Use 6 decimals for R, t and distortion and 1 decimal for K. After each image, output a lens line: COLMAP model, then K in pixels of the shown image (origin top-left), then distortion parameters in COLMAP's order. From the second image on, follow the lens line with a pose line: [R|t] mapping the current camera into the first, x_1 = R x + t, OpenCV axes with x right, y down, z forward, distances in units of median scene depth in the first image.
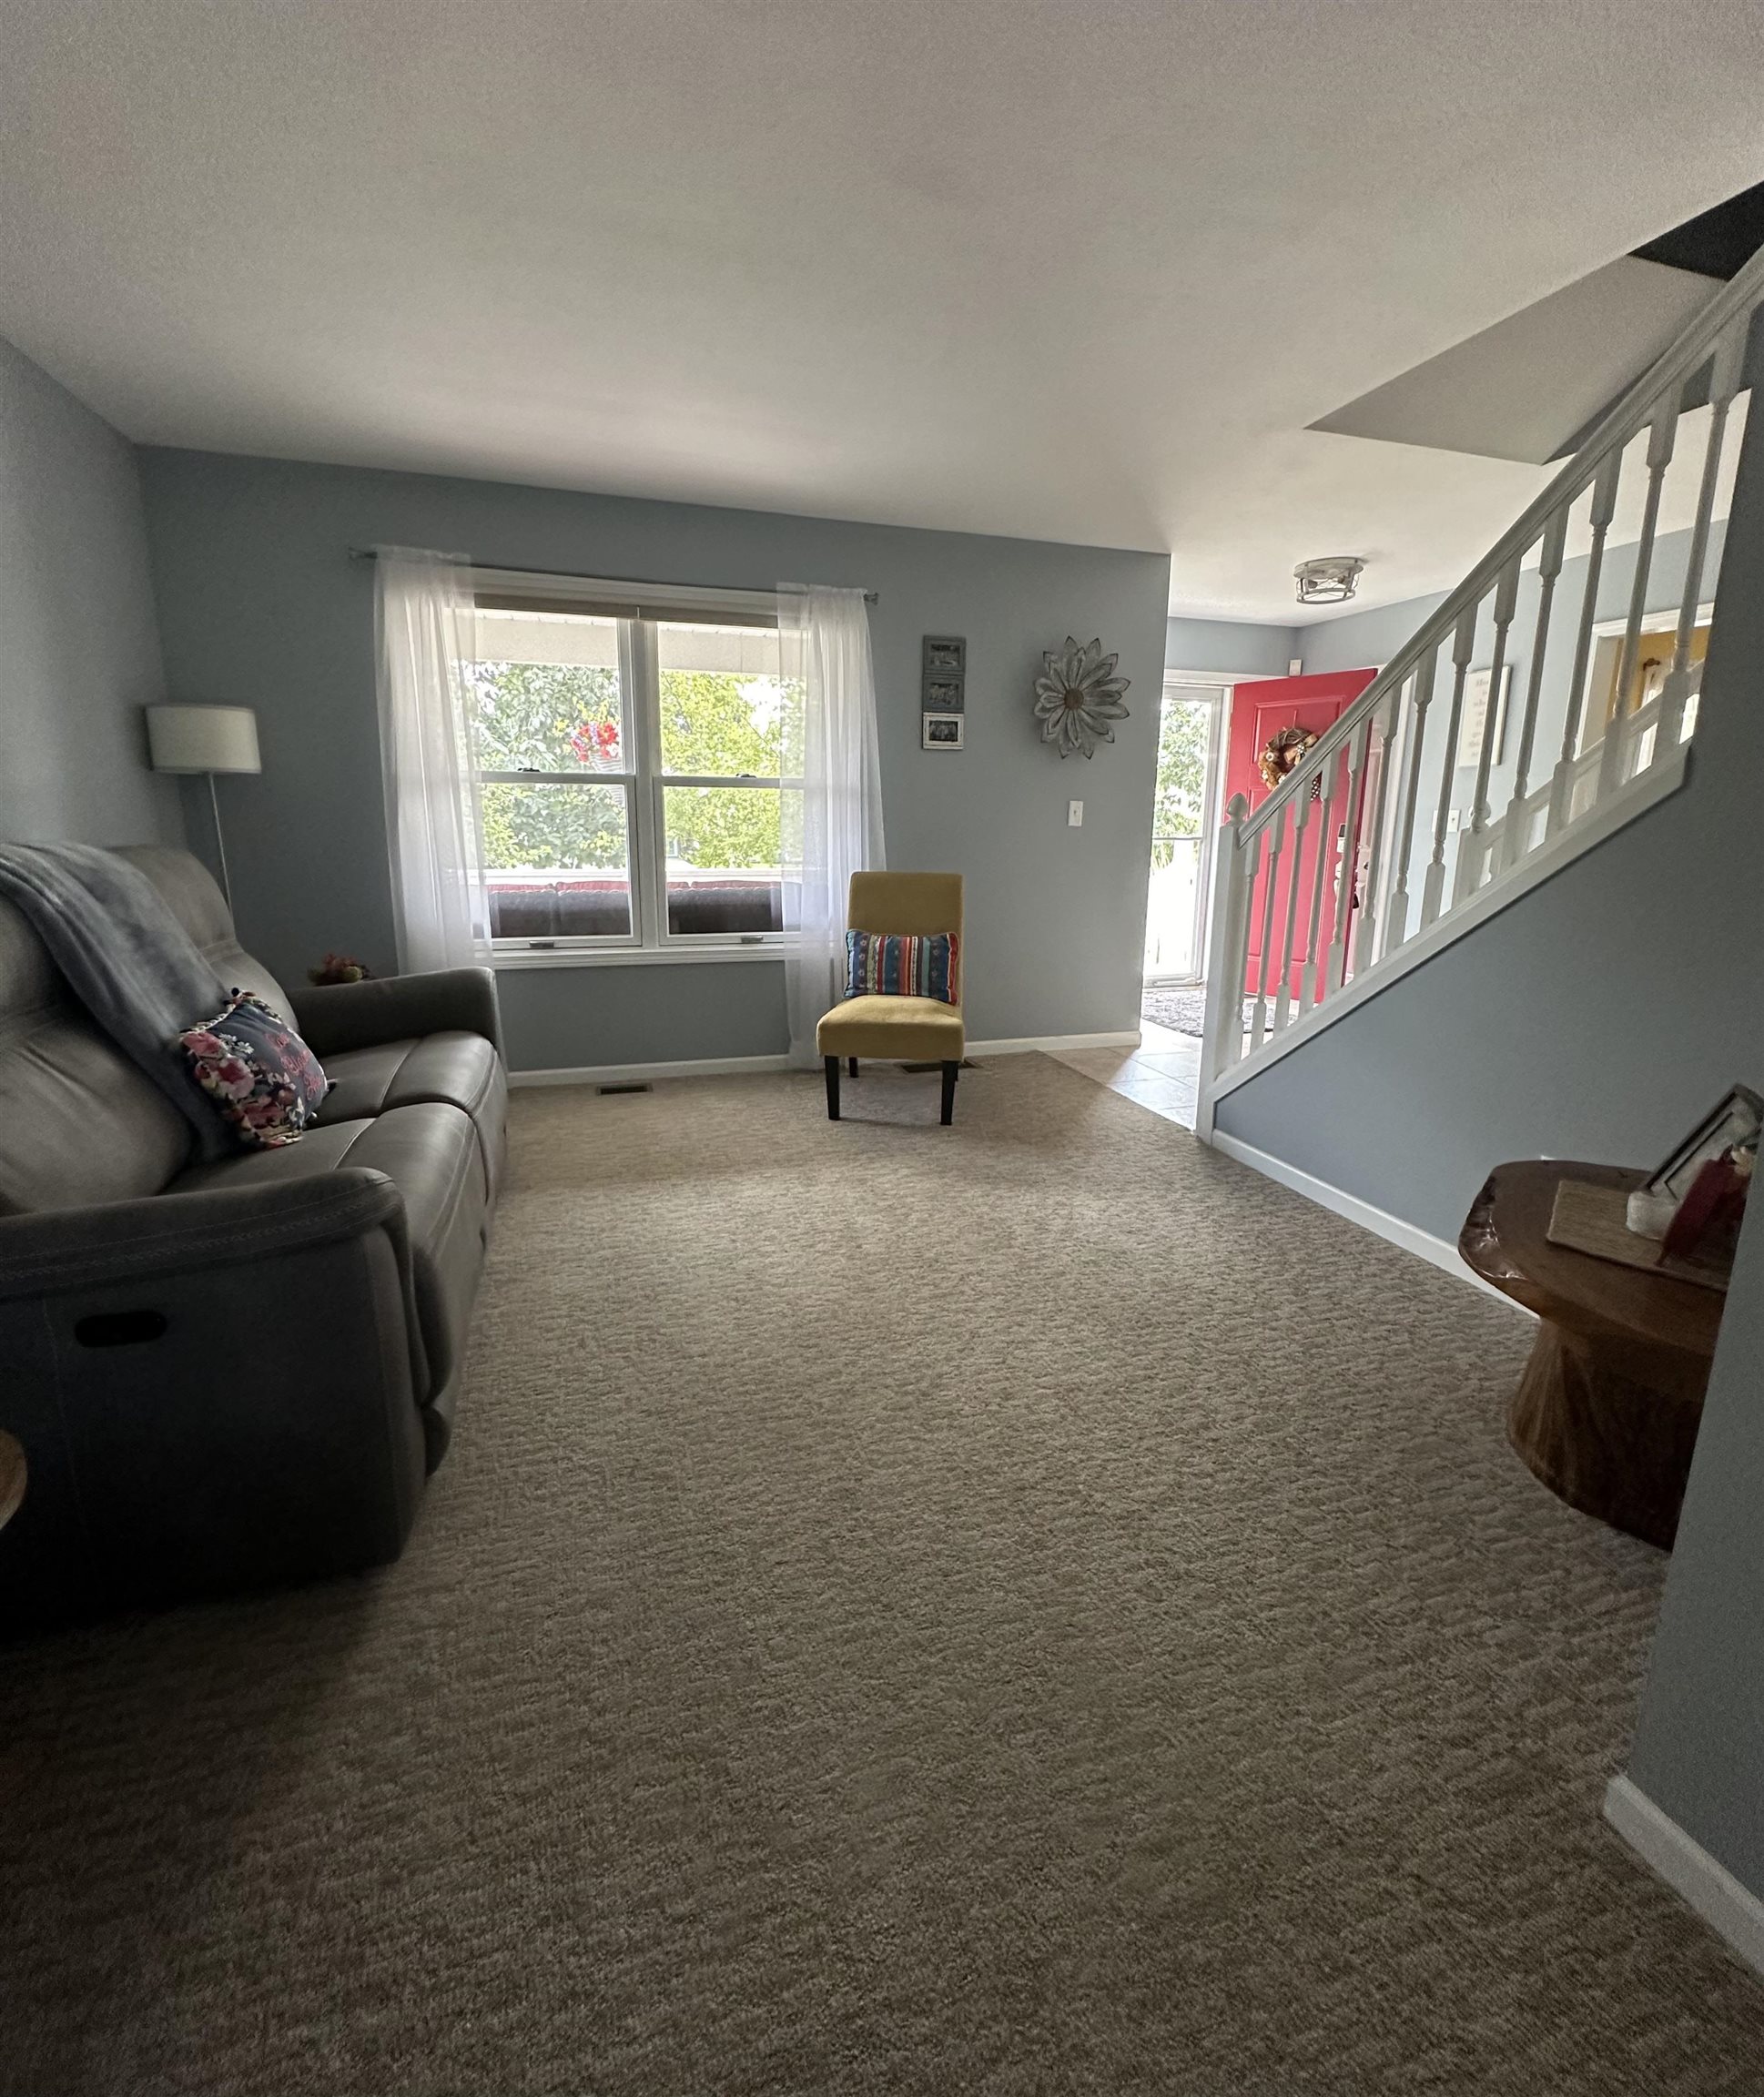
lens RADIAL K [[947.4, 0, 887.5], [0, 947.4, 1040.9], [0, 0, 1]] dist [0.000272, 0.000023]
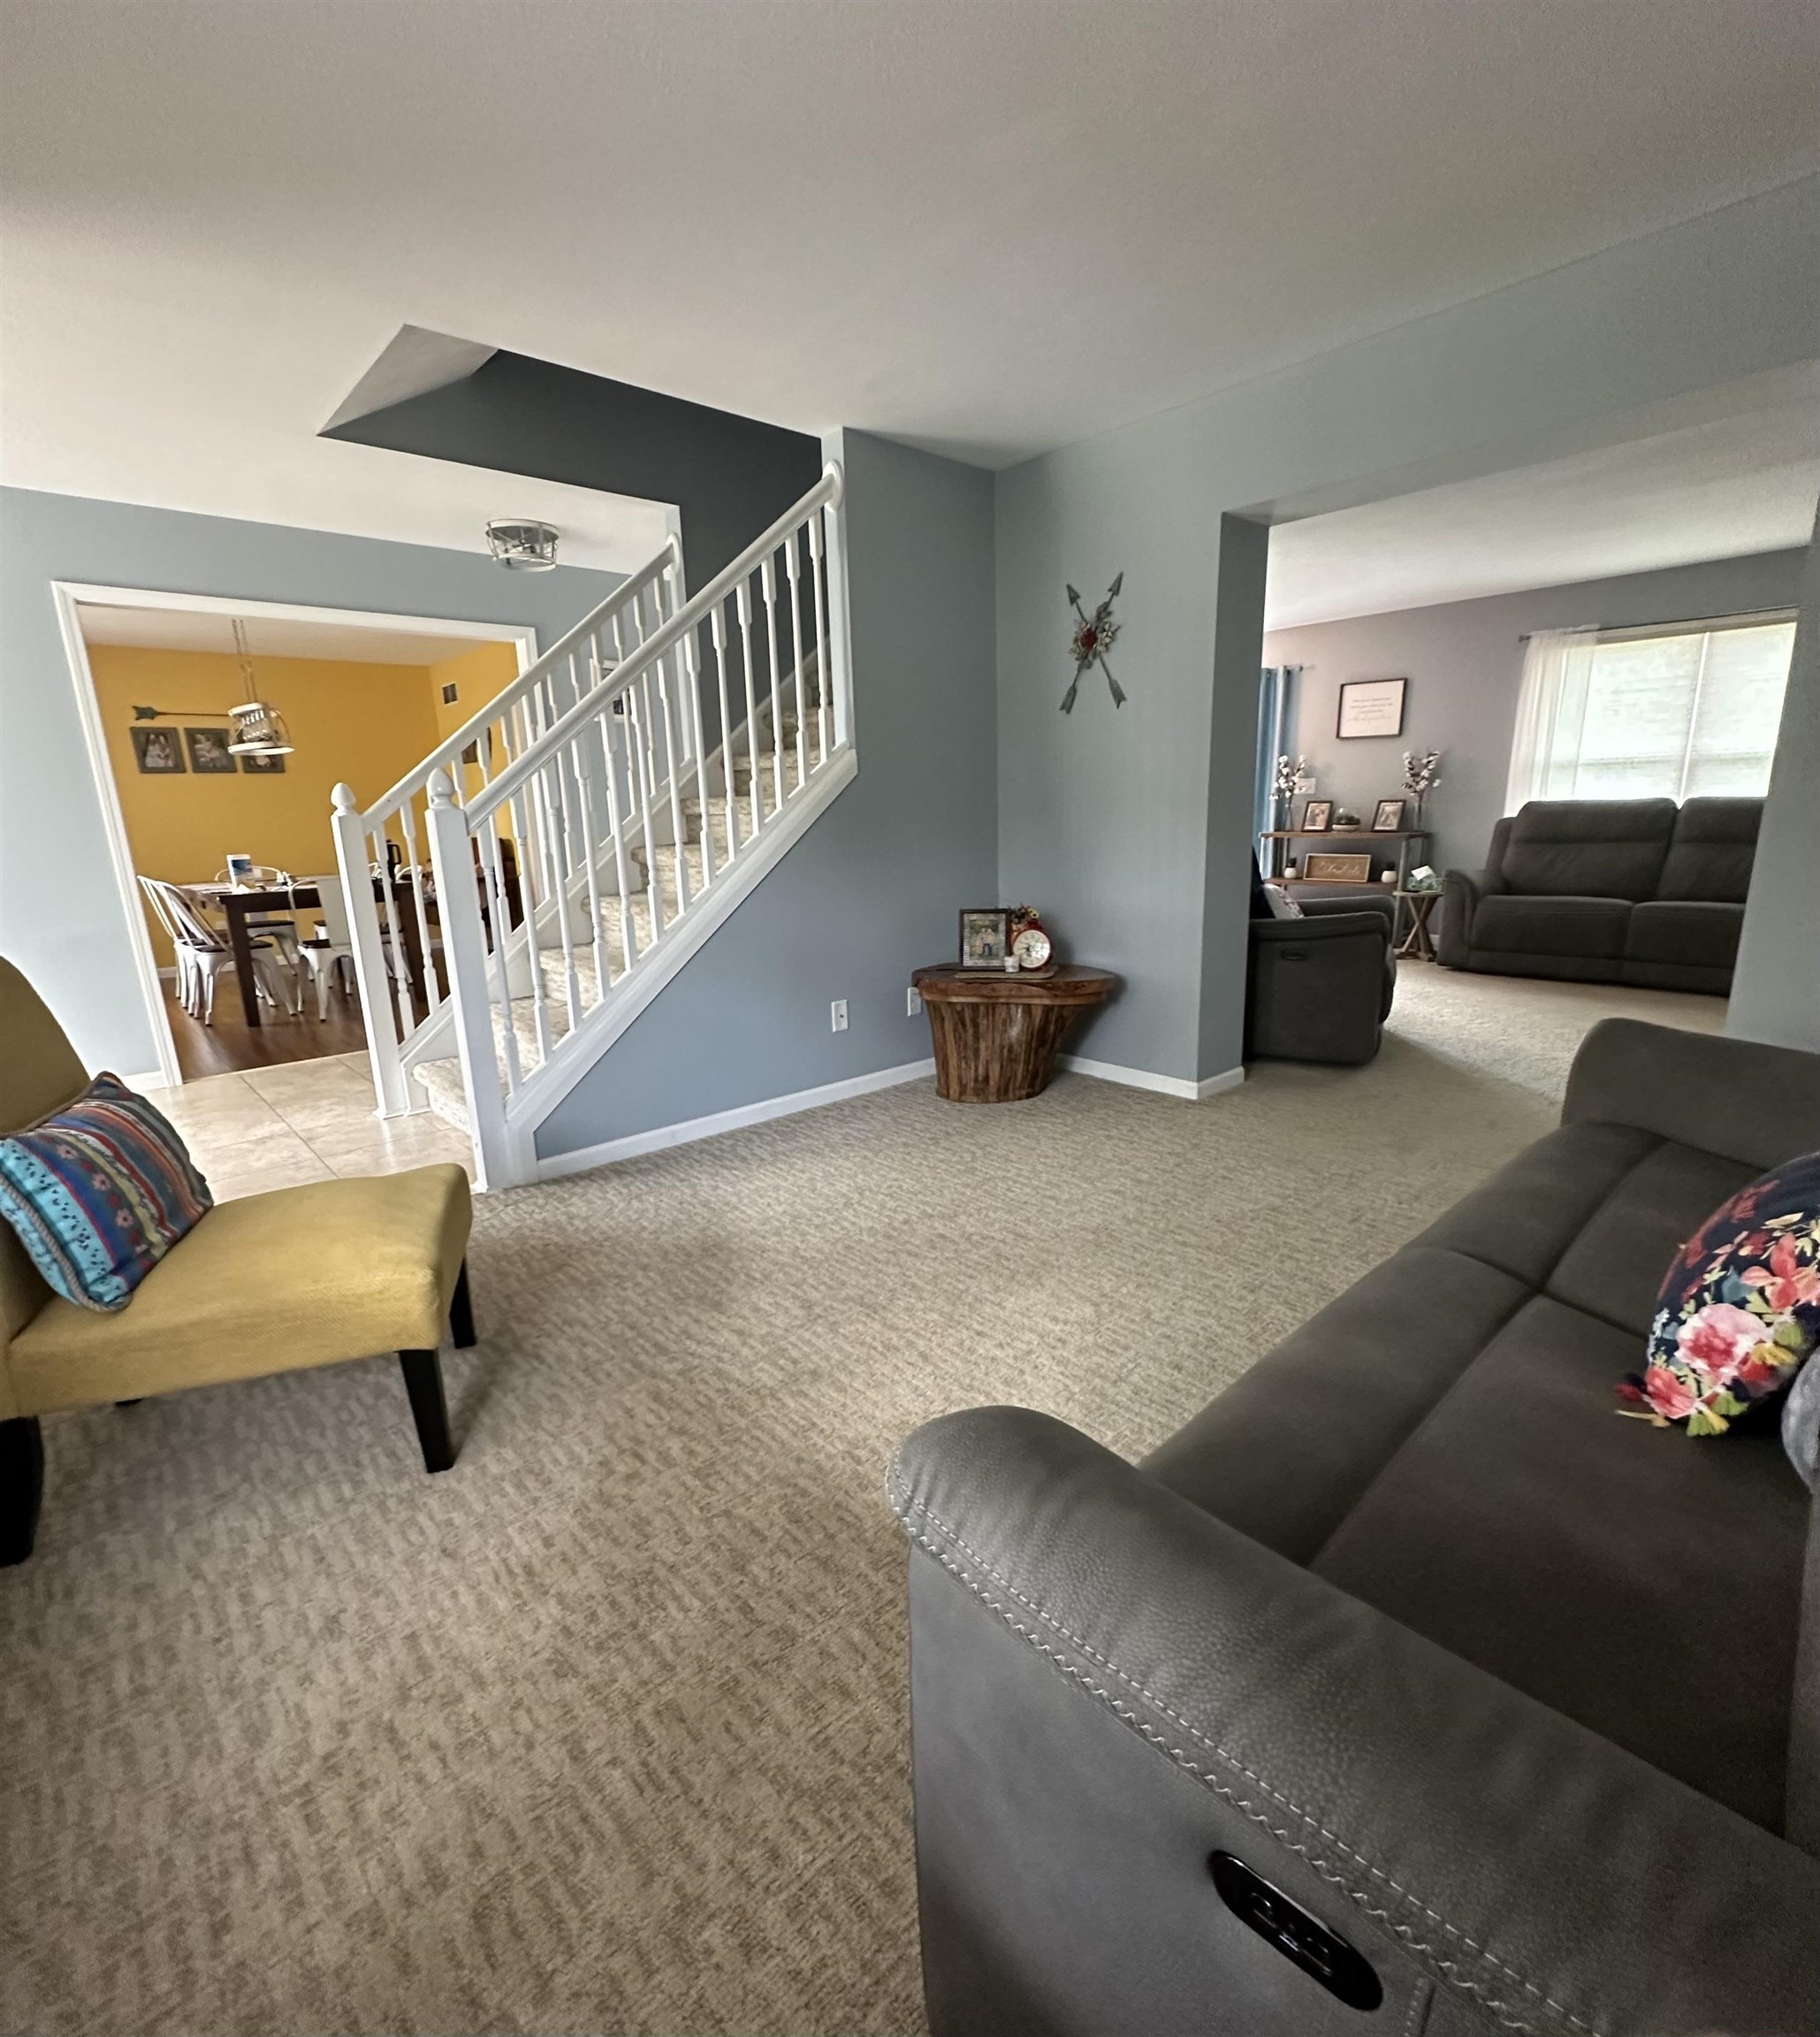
lens RADIAL K [[942.5, 0, 909.5], [0, 942.5, 1020.3], [0, 0, 1]] dist [-0.004471, -0.000382]
pose [[-0.416610, -0.194069, 0.888129, -0.607218], [0.228636, 0.923178, 0.308978, -0.242222], [-0.879865, 0.331782, -0.340234, 1.054823]]
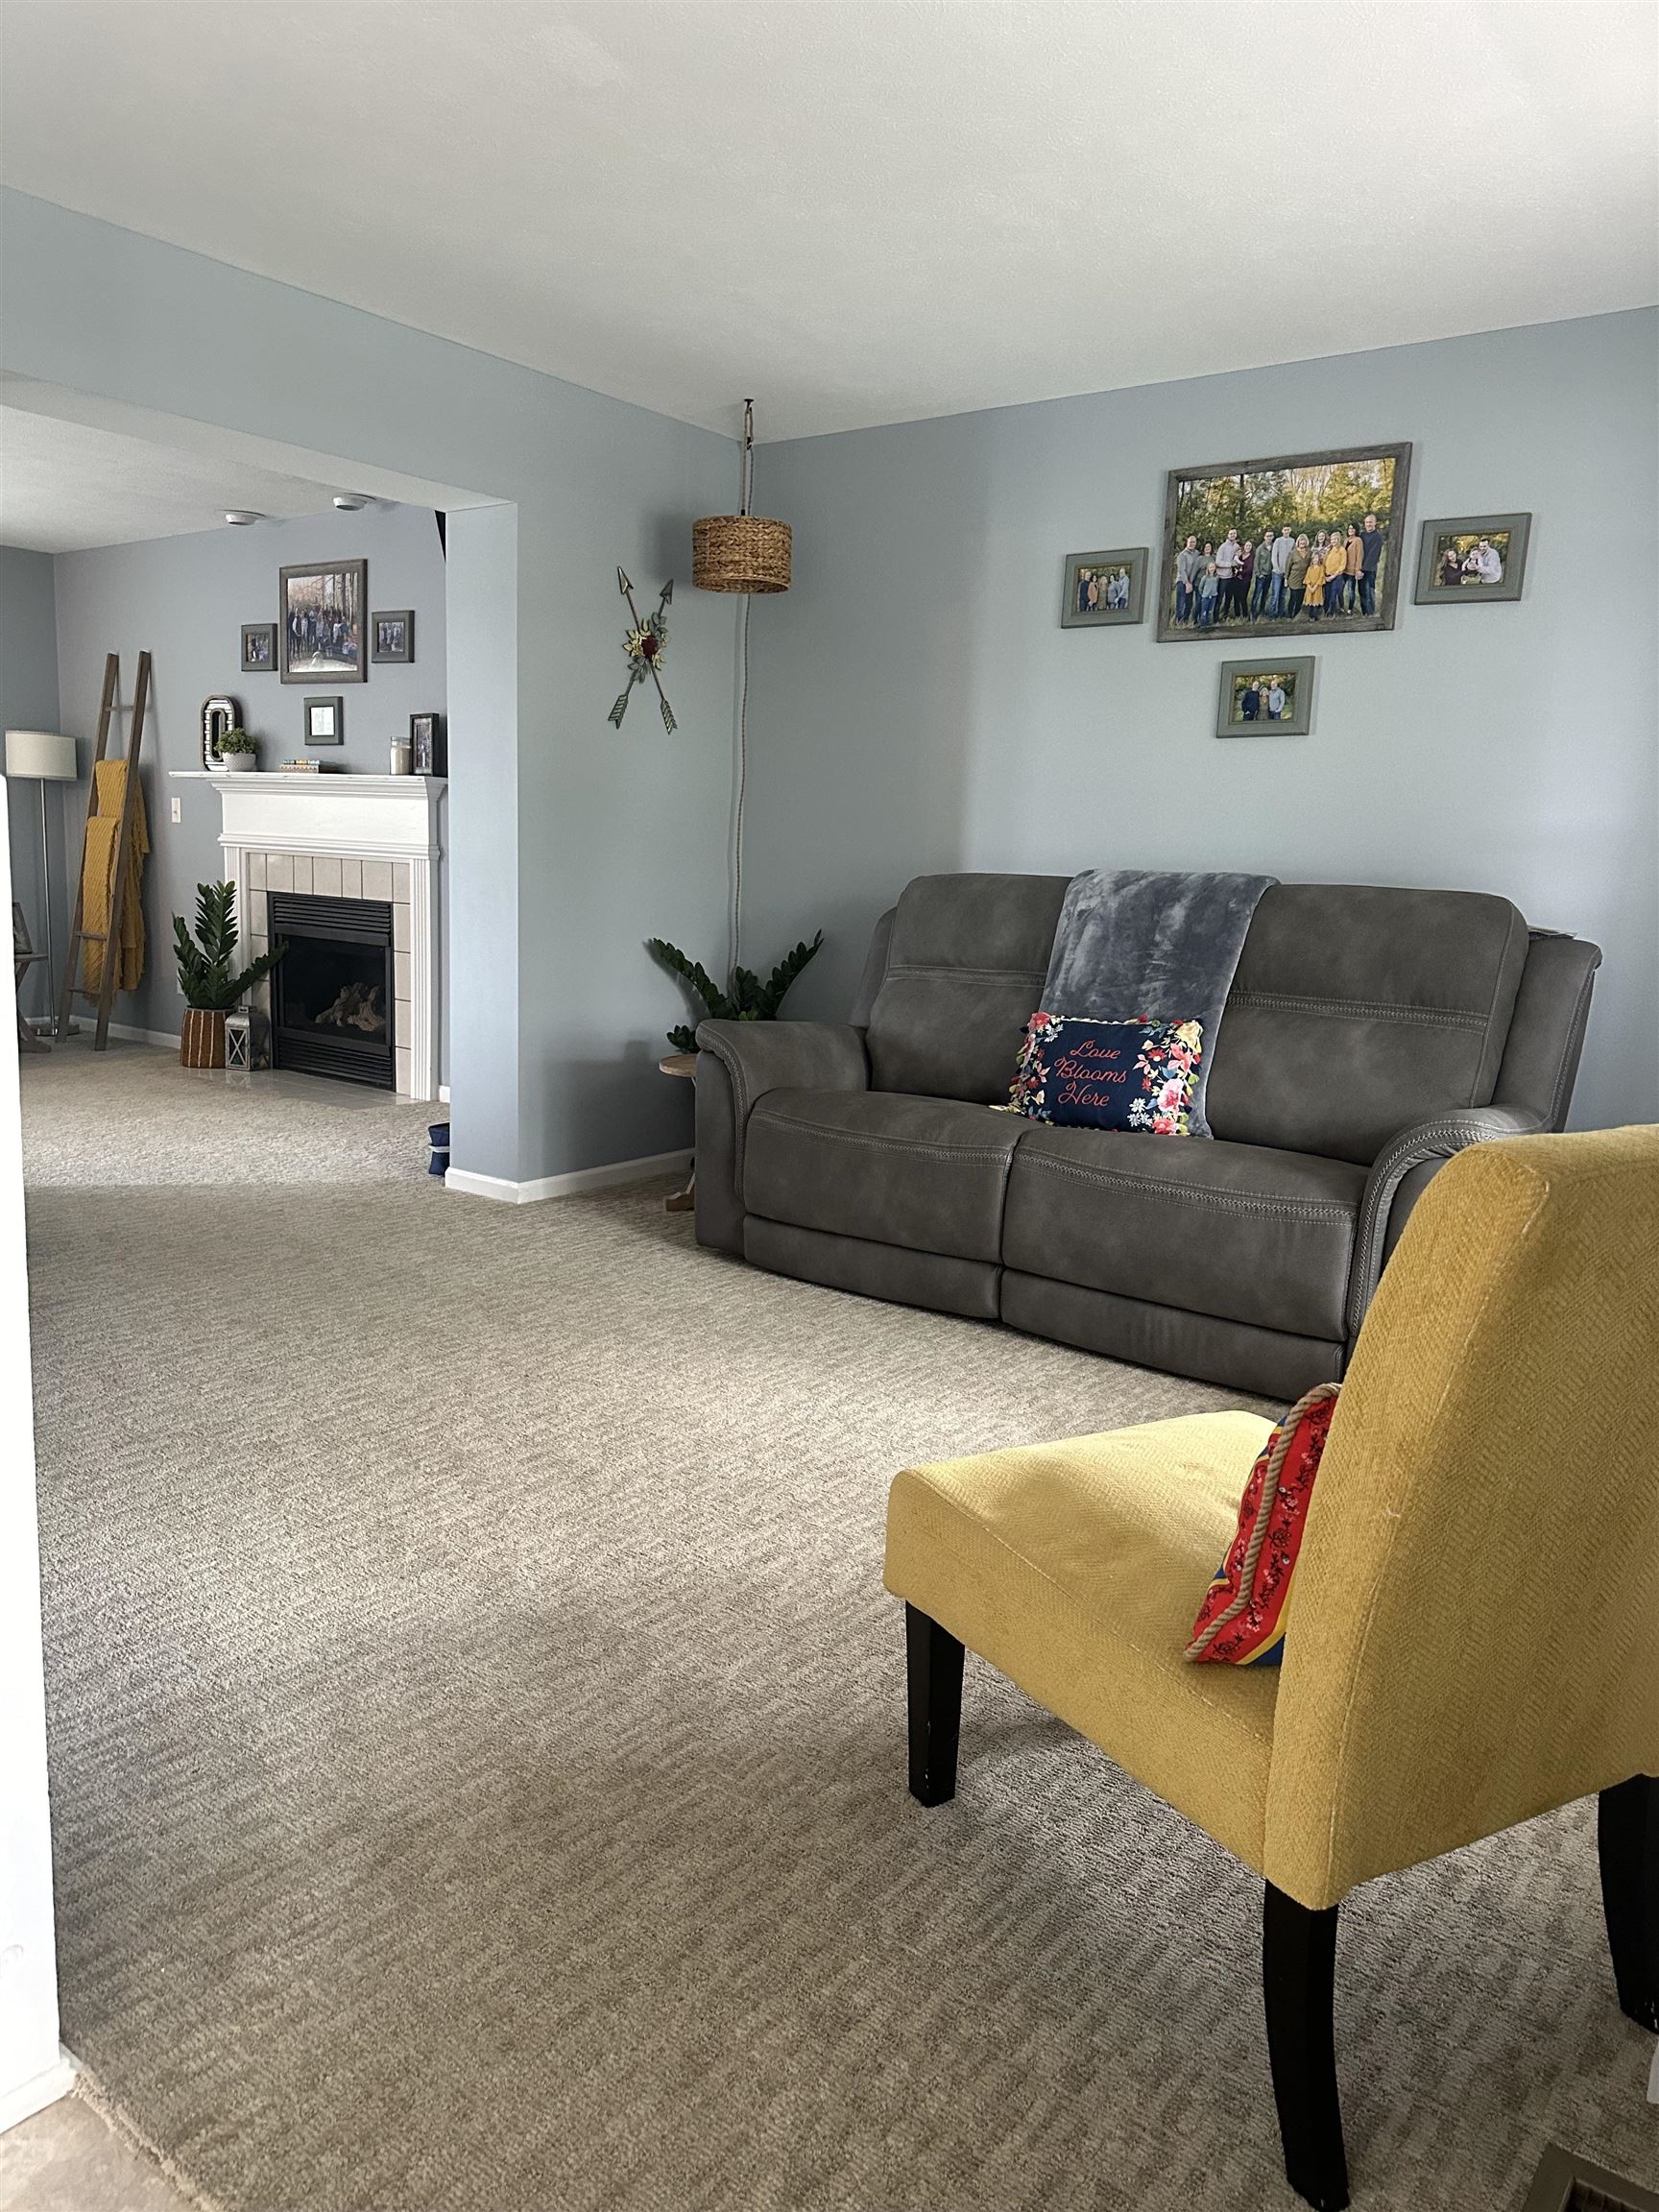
lens RADIAL K [[1551.2, 0, 830.8], [0, 1551.2, 1116.9], [0, 0, 1]] dist [0.003376, 0.000713]
pose [[-0.829348, 0.054033, -0.556114, 0.421264], [-0.173530, 0.921184, 0.348293, -0.342688], [0.531102, 0.385358, -0.754606, 1.517173]]
